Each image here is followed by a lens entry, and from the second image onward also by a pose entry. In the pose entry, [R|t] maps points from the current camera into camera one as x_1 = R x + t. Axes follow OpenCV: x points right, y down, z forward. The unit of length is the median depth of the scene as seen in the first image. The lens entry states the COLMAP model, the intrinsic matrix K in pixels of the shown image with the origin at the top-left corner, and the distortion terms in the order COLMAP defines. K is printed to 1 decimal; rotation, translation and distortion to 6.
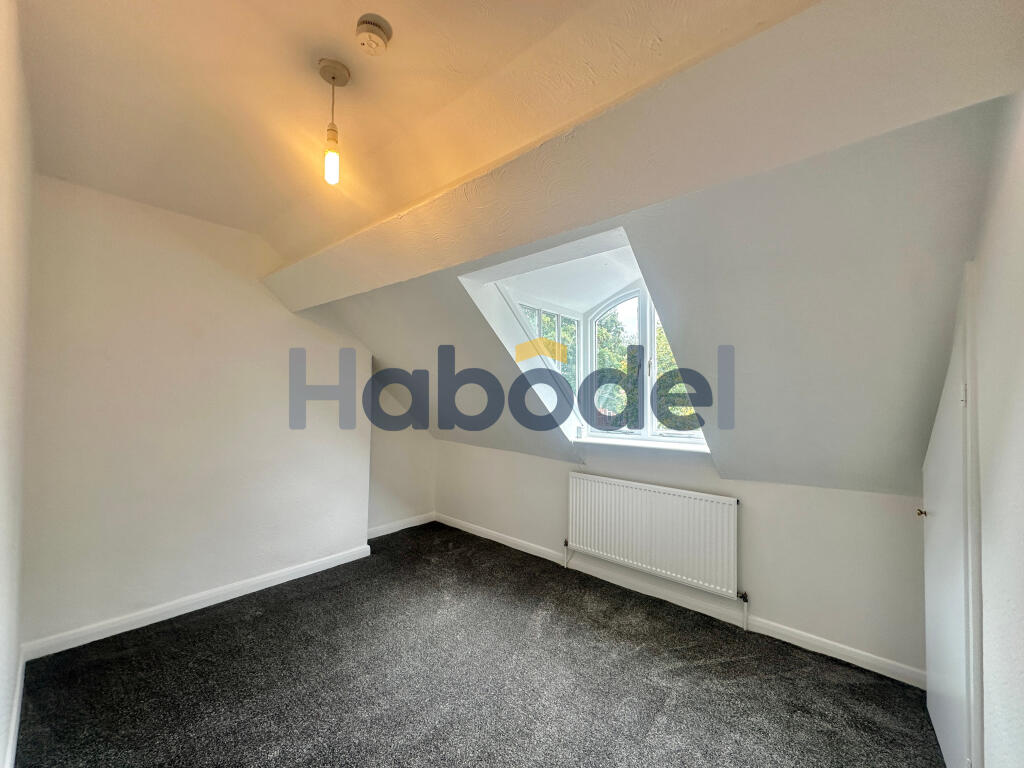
lens RADIAL K [[409.3, 0, 510.2], [0, 409.3, 383.8], [0, 0, 1]] dist [-0.003069, 0.000576]
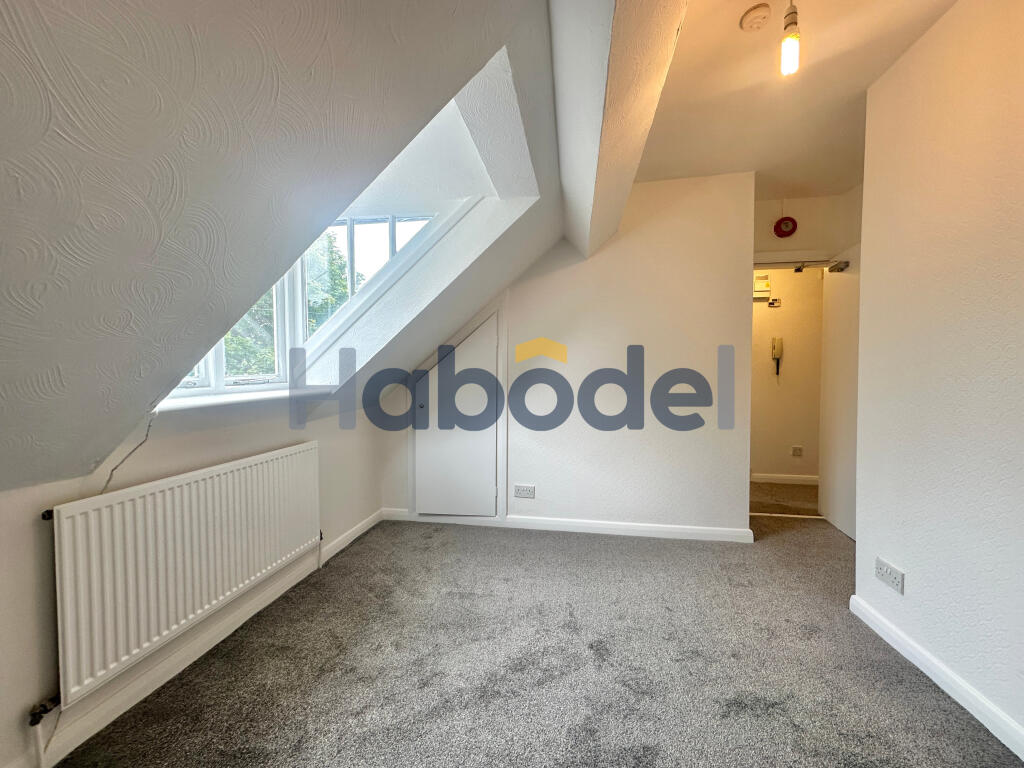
lens RADIAL K [[409.3, 0, 509.8], [0, 409.3, 386.9], [0, 0, 1]] dist [-0.003069, 0.000576]
pose [[-0.540778, -0.030437, 0.840614, -0.509124], [-0.020200, 0.999527, 0.023196, 0.123156], [-0.840923, -0.004437, -0.541137, 1.153050]]
